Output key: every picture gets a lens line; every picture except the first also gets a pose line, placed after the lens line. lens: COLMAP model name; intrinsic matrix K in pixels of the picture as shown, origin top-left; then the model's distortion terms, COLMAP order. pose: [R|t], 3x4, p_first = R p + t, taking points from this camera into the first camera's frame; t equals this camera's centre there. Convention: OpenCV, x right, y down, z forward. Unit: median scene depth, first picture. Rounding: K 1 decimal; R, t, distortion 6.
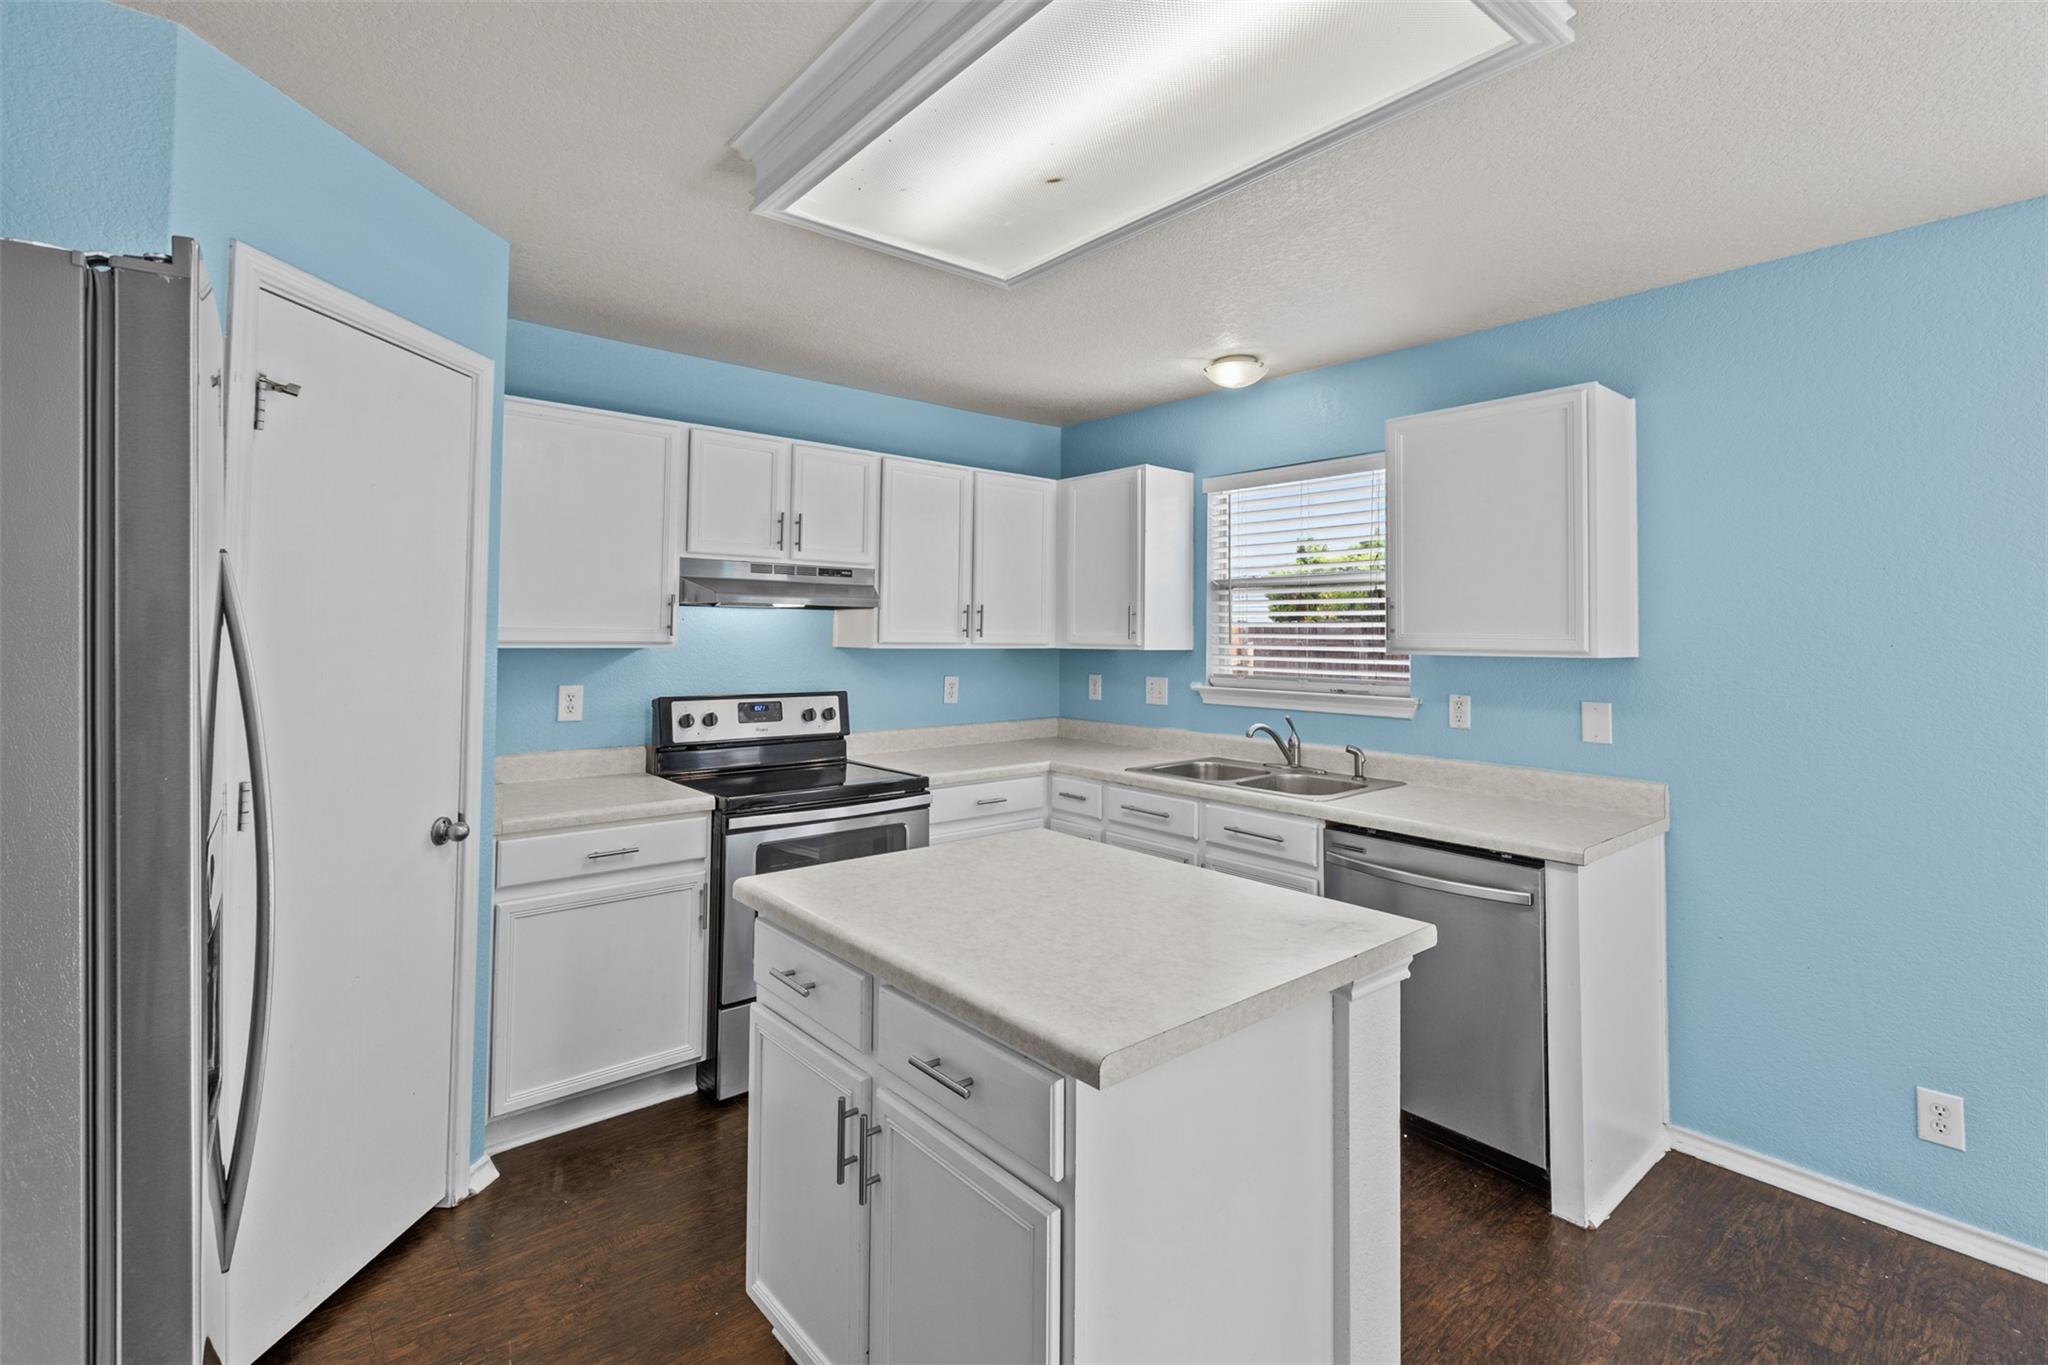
lens RADIAL K [[932.9, 0, 1014.5], [0, 932.9, 639.1], [0, 0, 1]] dist [-0.000376, 0.000094]
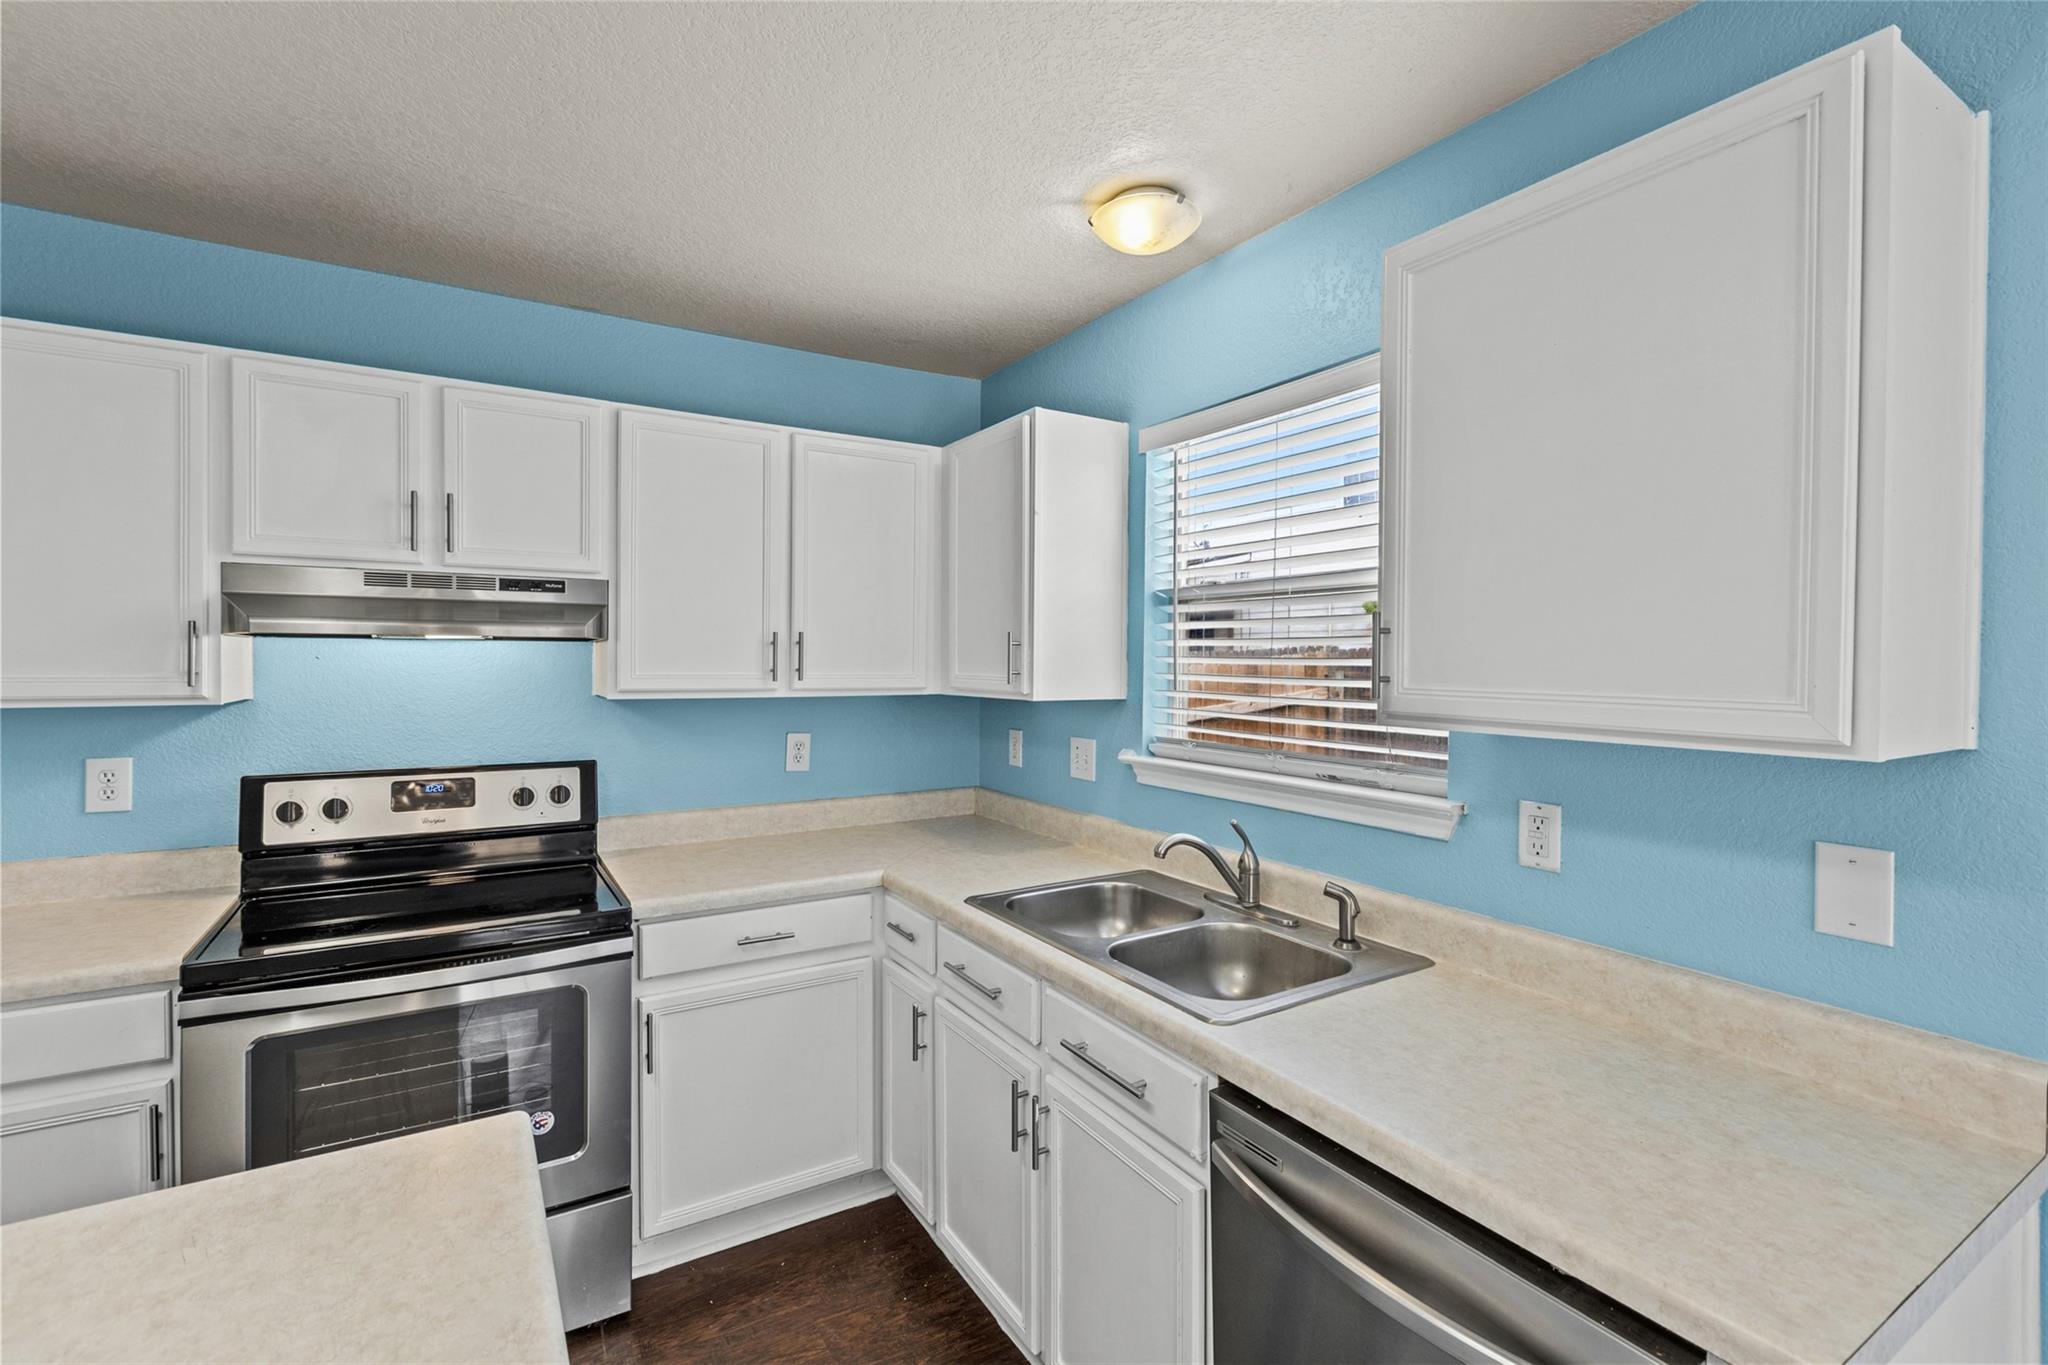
lens RADIAL K [[905.7, 0, 1016.3], [0, 905.7, 689.9], [0, 0, 1]] dist [0.000675, 0.000014]
pose [[0.987777, 0.001784, -0.155866, 0.244740], [0.002952, 0.999541, 0.030145, -0.015735], [0.155848, -0.030236, 0.987318, 0.422277]]
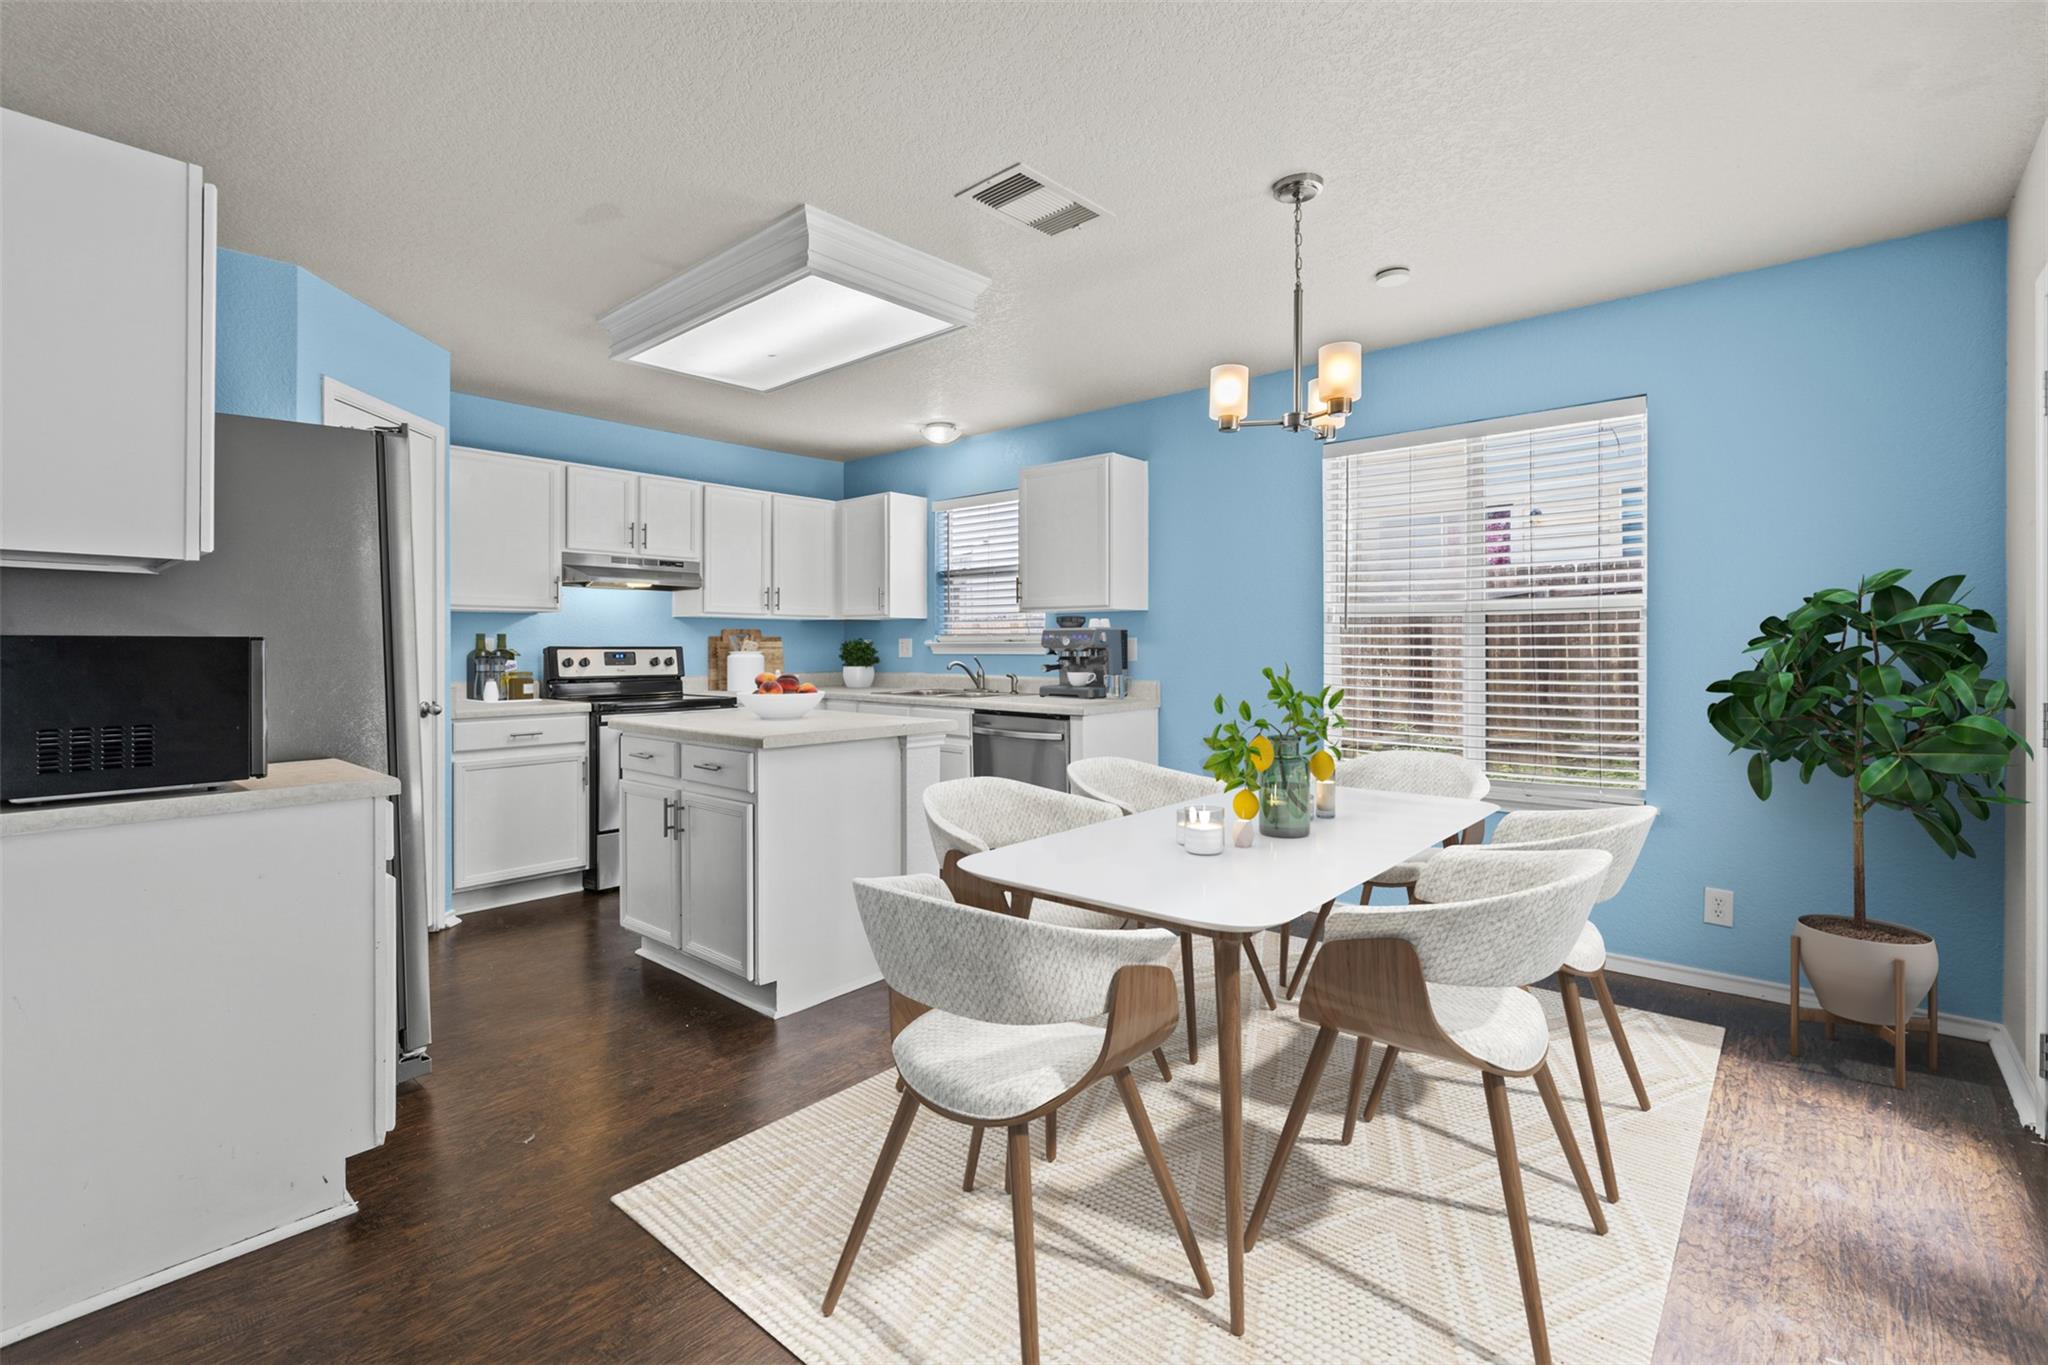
lens RADIAL K [[899.8, 0, 1007.9], [0, 899.8, 673.0], [0, 0, 1]] dist [-0.000937, -0.000045]
pose [[0.989532, -0.014318, 0.143603, 0.128717], [0.010485, 0.999569, 0.027409, 0.068326], [-0.143934, -0.025616, 0.989256, -0.491977]]
